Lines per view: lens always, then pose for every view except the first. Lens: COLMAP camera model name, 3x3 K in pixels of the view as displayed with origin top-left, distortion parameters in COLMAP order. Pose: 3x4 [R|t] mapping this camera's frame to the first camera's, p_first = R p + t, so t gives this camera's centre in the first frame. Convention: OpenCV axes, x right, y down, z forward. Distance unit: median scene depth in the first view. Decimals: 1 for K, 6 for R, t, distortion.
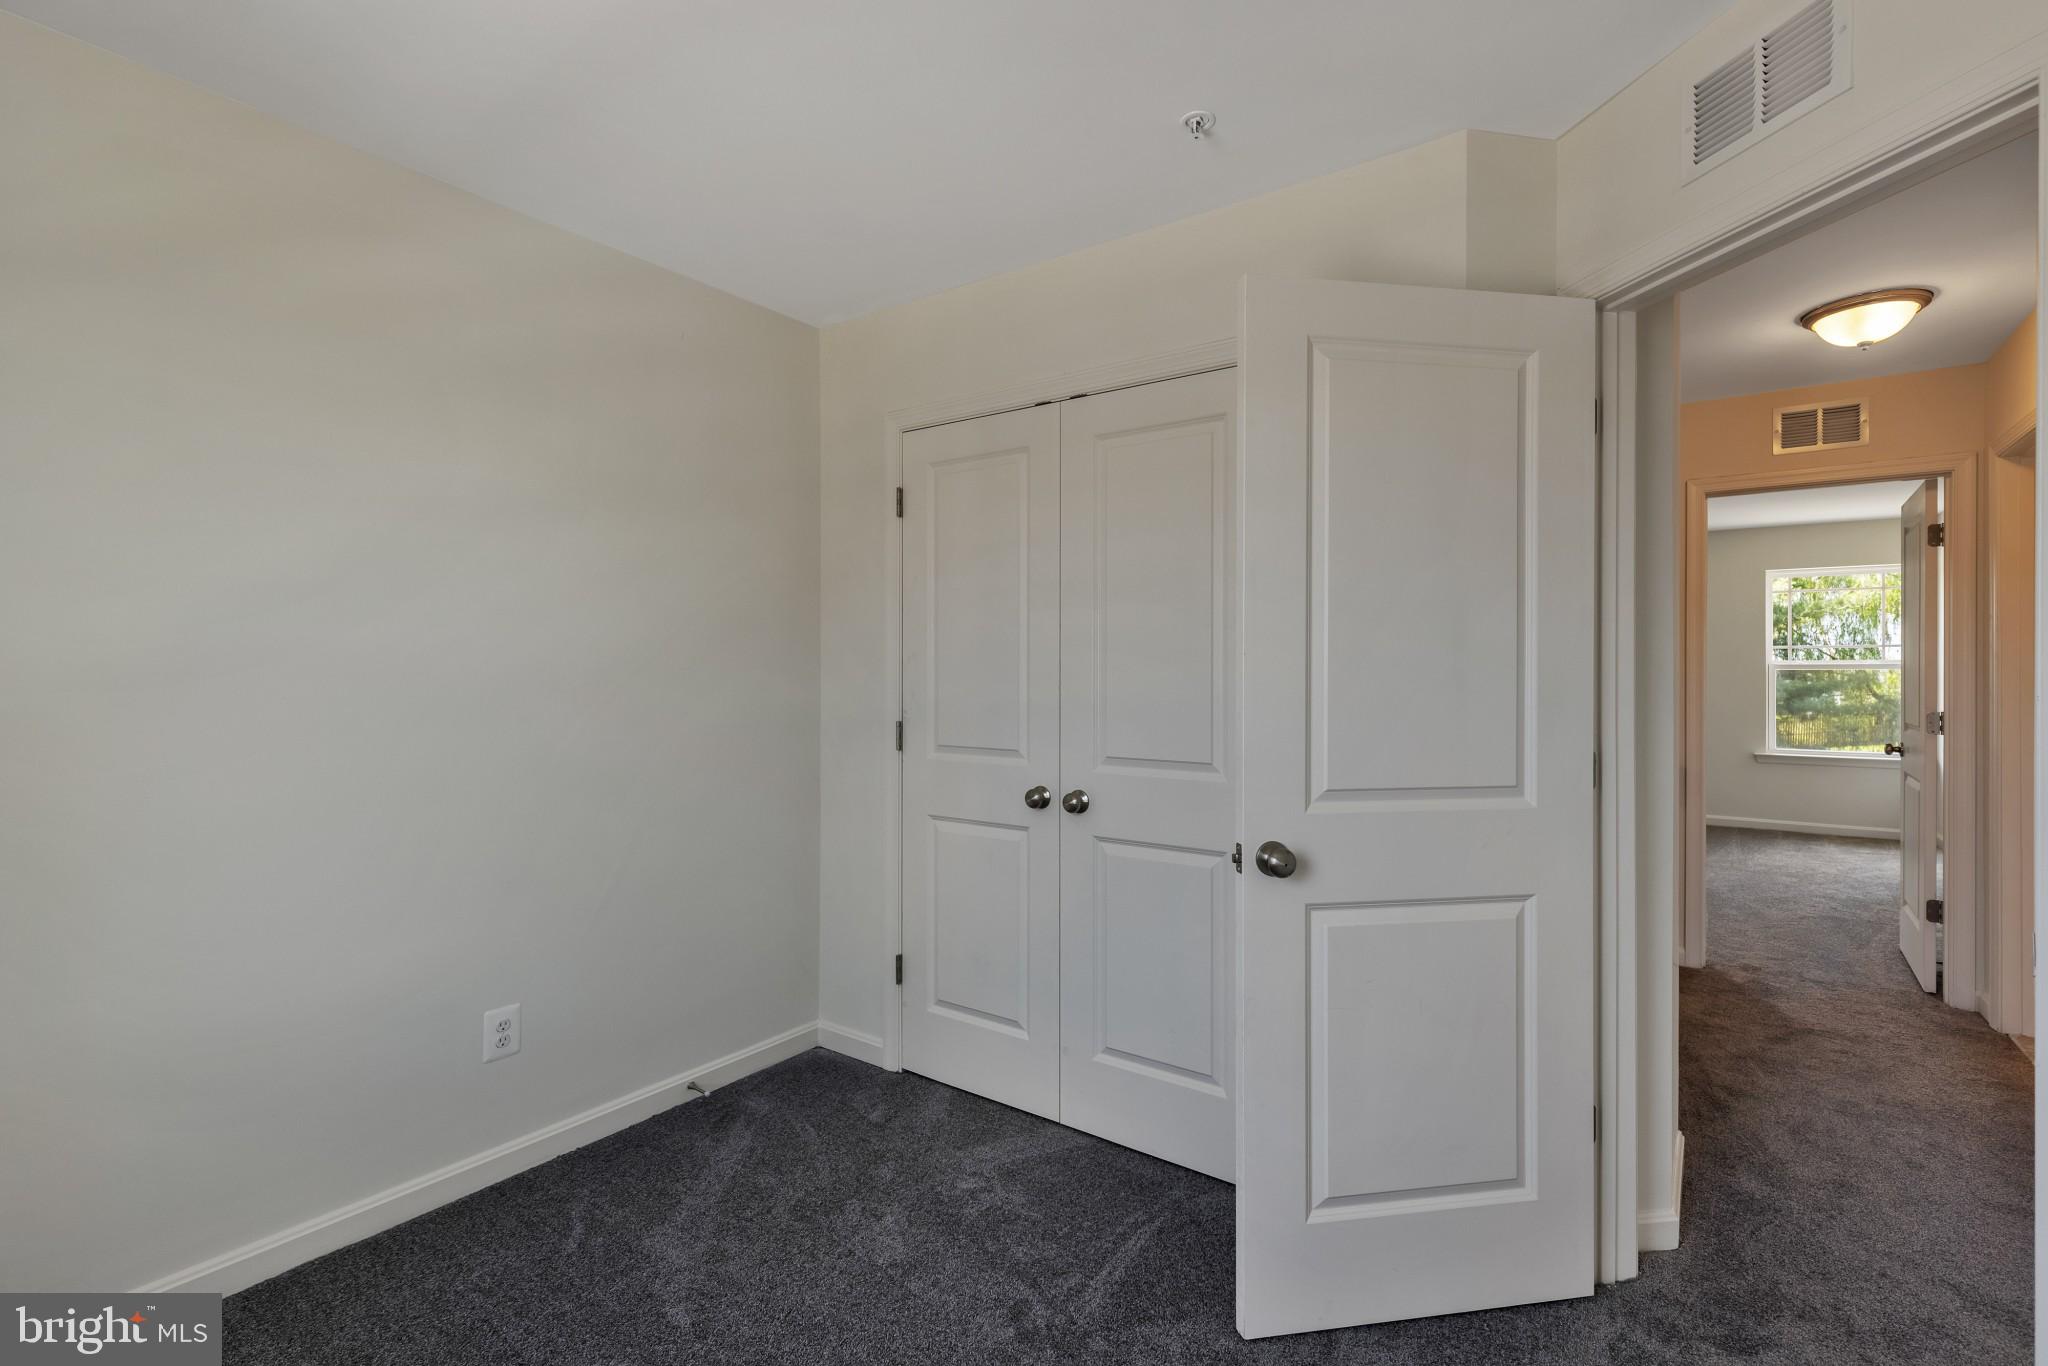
lens RADIAL K [[941.9, 0, 1034.2], [0, 941.9, 658.8], [0, 0, 1]] dist [0.003464, 0.000199]
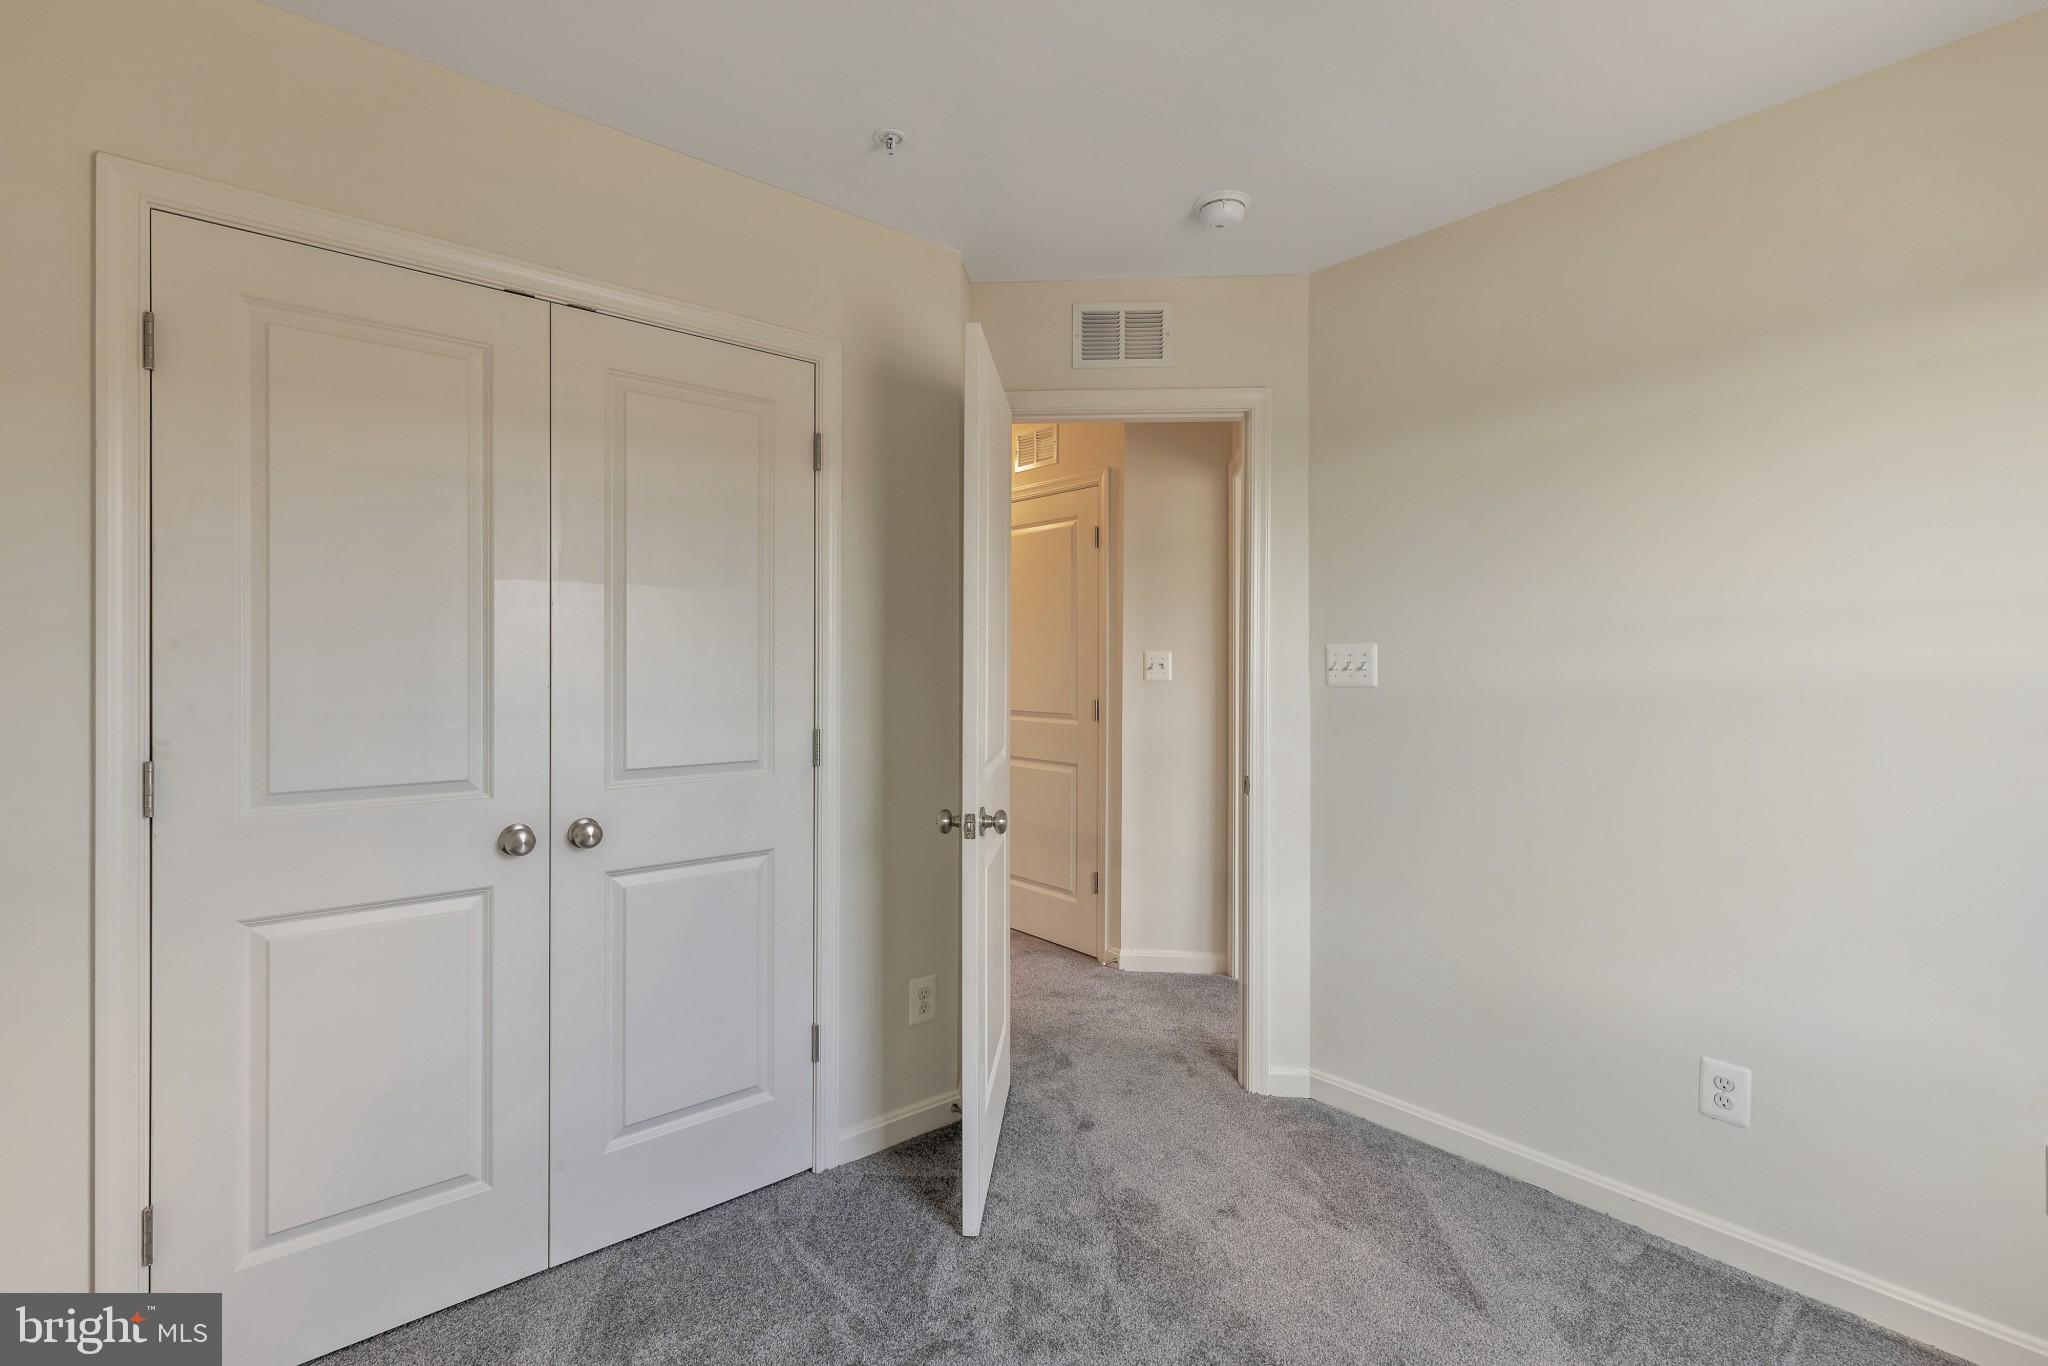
lens RADIAL K [[941.9, 0, 1034.2], [0, 941.9, 658.8], [0, 0, 1]] dist [0.003464, 0.000199]
pose [[0.224569, 0.006876, 0.974434, -0.625451], [-0.003673, 0.999974, -0.006210, 0.012970], [-0.974451, -0.002185, 0.224589, 0.466666]]
